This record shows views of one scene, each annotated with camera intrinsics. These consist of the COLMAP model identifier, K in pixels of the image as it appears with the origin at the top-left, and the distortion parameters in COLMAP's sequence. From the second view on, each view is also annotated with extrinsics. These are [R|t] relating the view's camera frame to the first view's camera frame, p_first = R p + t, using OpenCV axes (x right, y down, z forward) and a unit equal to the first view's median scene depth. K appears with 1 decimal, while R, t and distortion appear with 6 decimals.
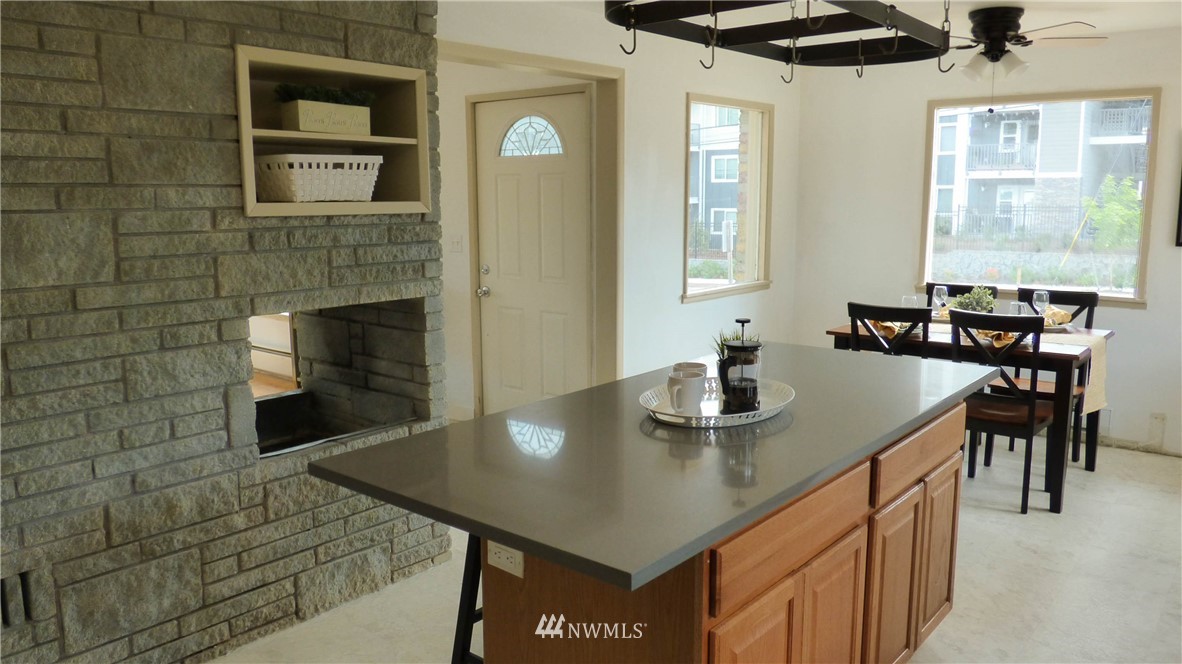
lens RADIAL K [[874.8, 0, 594.1], [0, 874.8, 345.2], [0, 0, 1]] dist [-0.025682, -0.005867]
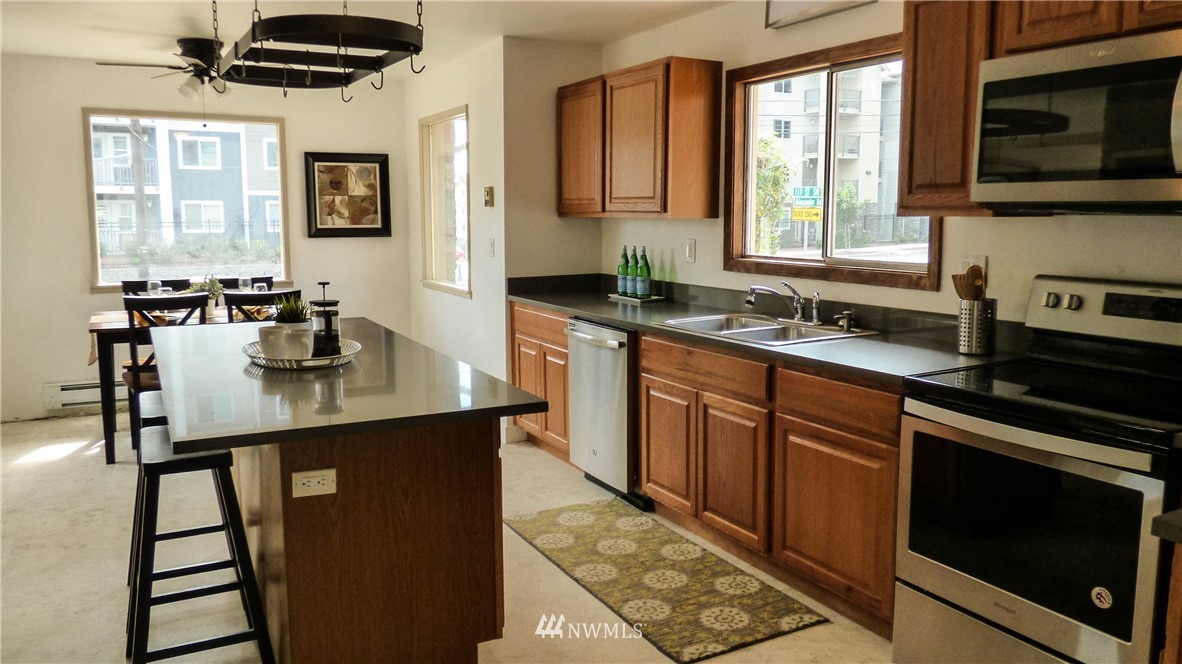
lens RADIAL K [[874.8, 0, 594.1], [0, 874.8, 345.2], [0, 0, 1]] dist [-0.025682, -0.005867]
pose [[0.369164, -0.137968, 0.919066, -0.786272], [0.152233, 0.984539, 0.086649, 0.006435], [-0.916811, 0.107925, 0.384460, 0.139152]]
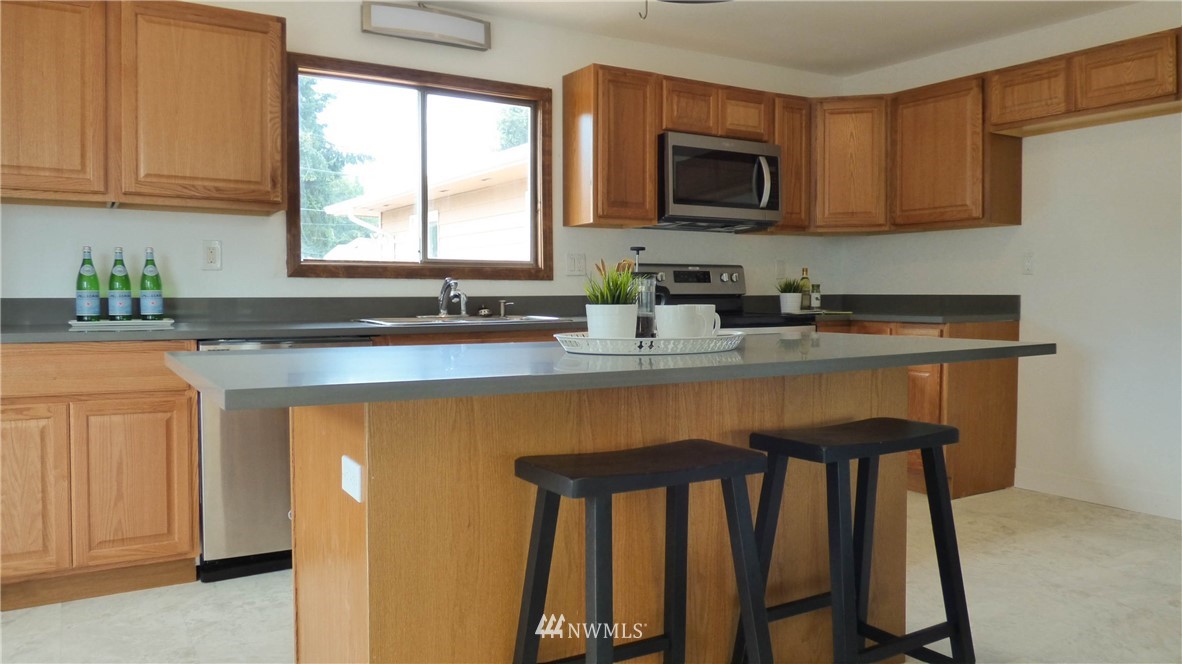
lens RADIAL K [[884.8, 0, 592.6], [0, 884.8, 336.5], [0, 0, 1]] dist [-0.008456, -0.027520]
pose [[-0.948372, -0.010533, 0.316985, -0.081523], [0.055185, 0.978723, 0.197628, -0.116727], [-0.312322, 0.204918, -0.927612, 1.759942]]
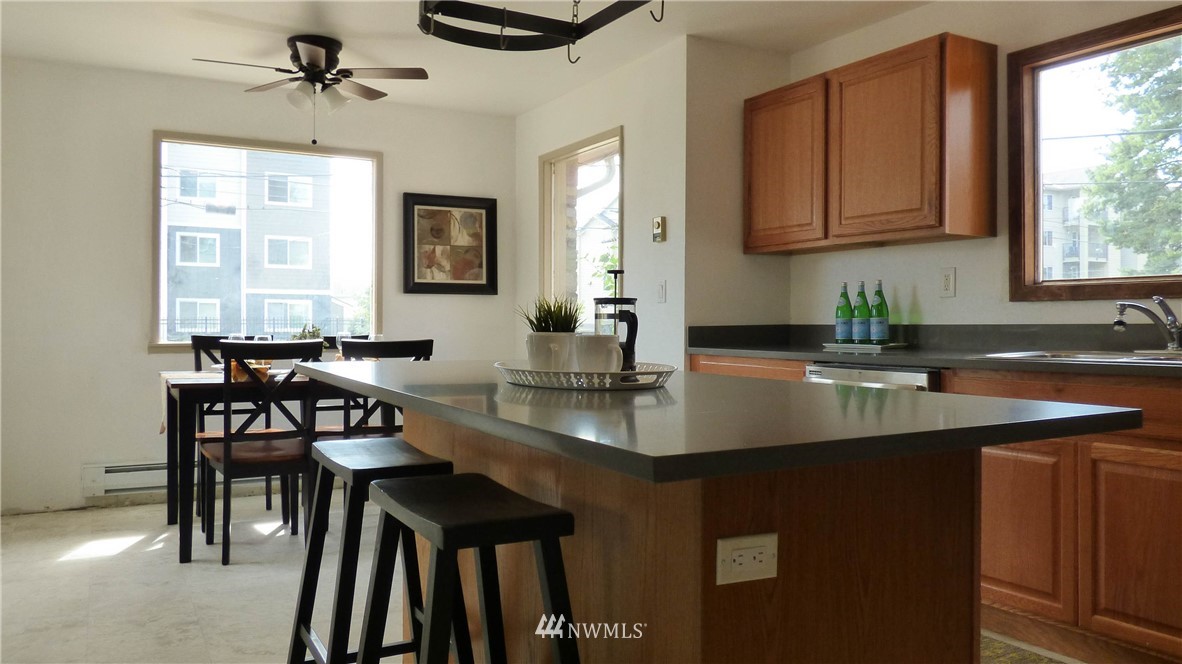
lens RADIAL K [[903.3, 0, 591.0], [0, 903.3, 332.0], [0, 0, 1]] dist [-0.008005, -0.045380]
pose [[0.357156, -0.005458, 0.934029, -0.613103], [0.152910, 0.986834, -0.052703, 0.068090], [-0.921444, 0.161646, 0.353288, 0.647079]]
